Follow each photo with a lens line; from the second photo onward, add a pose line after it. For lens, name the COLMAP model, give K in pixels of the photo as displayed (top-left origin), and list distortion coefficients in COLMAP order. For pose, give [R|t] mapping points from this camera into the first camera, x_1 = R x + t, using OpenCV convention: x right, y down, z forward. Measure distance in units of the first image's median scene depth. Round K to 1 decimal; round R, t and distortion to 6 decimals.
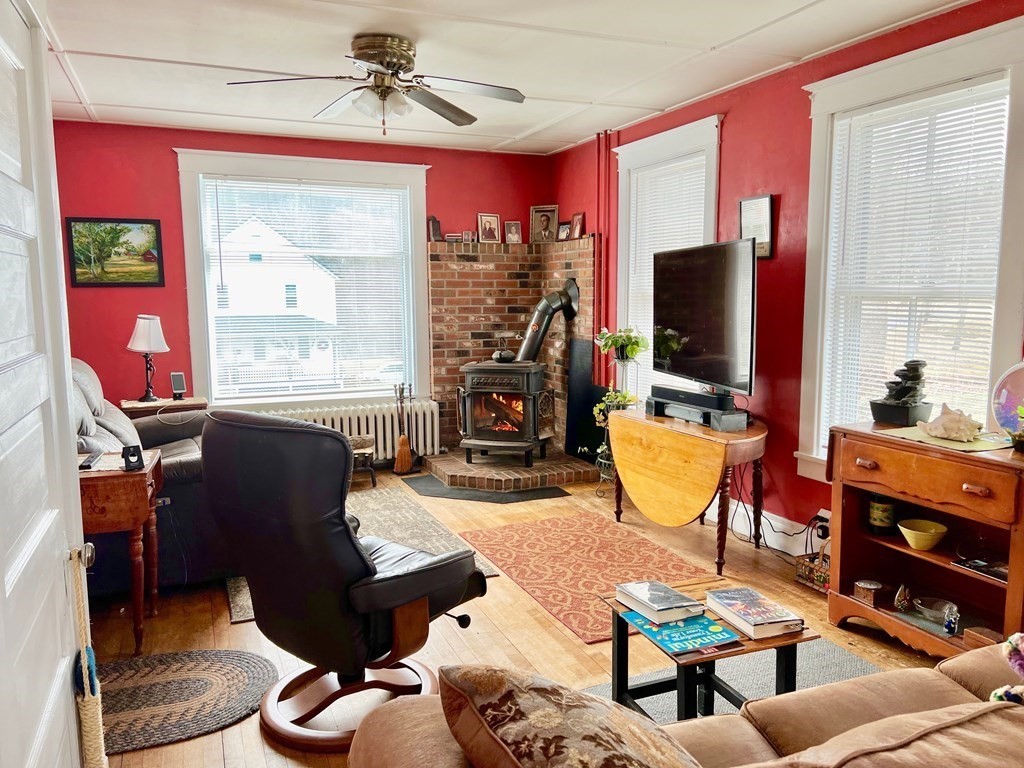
lens RADIAL K [[770.7, 0, 510.0], [0, 770.7, 382.3], [0, 0, 1]] dist [0.062308, -0.058980]
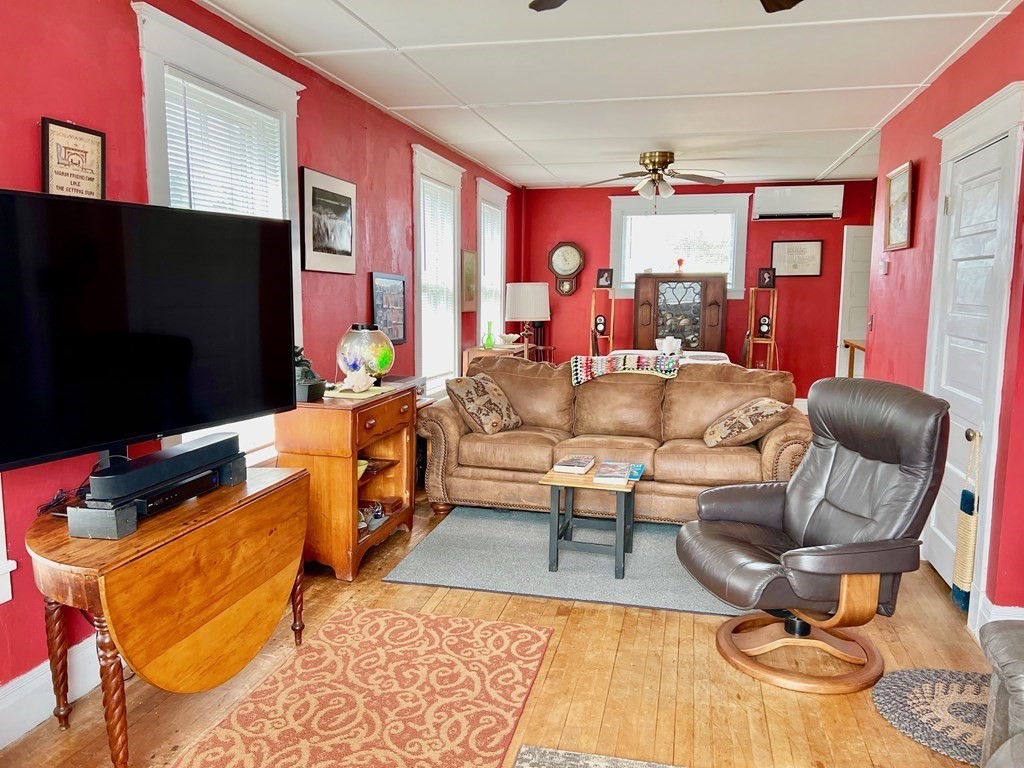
lens RADIAL K [[770.7, 0, 507.2], [0, 770.7, 392.3], [0, 0, 1]] dist [0.062308, -0.058980]
pose [[-0.807451, -0.073985, 0.585277, -0.218580], [0.074902, 0.971219, 0.226107, -0.102884], [-0.585160, 0.226408, -0.778670, 0.904438]]
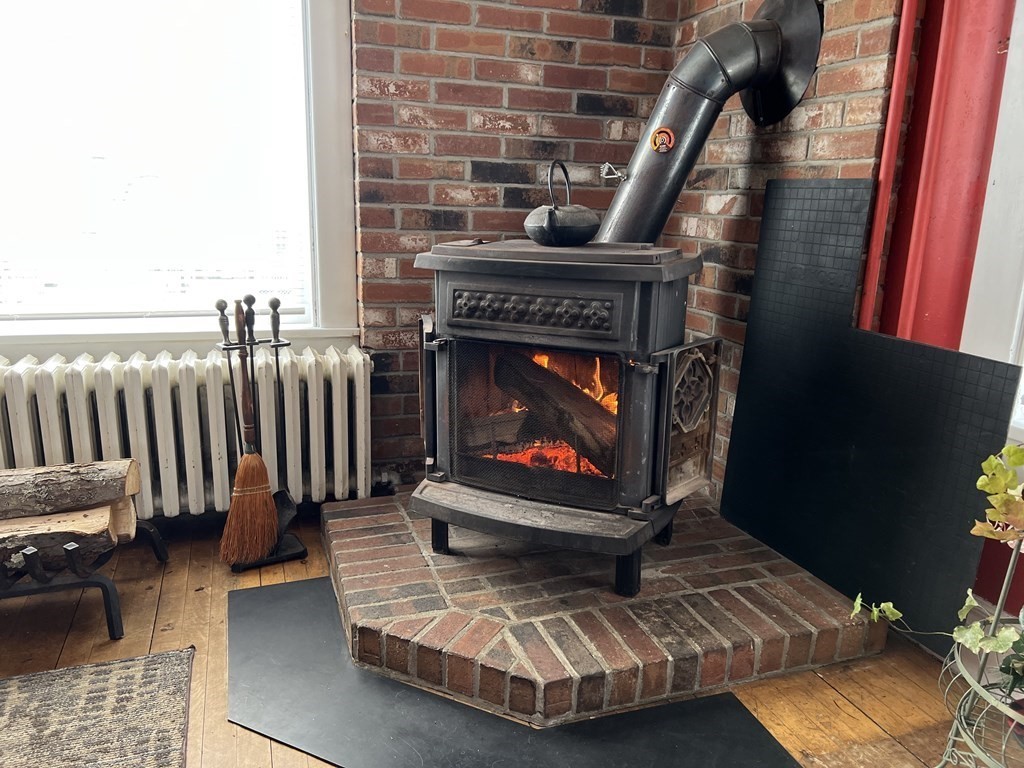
lens RADIAL K [[770.7, 0, 515.2], [0, 770.7, 384.6], [0, 0, 1]] dist [0.062308, -0.058980]
pose [[0.997664, 0.049105, -0.047493, -0.008596], [-0.043078, 0.991776, 0.120518, -0.006536], [0.053020, -0.118190, 0.991574, 0.659101]]
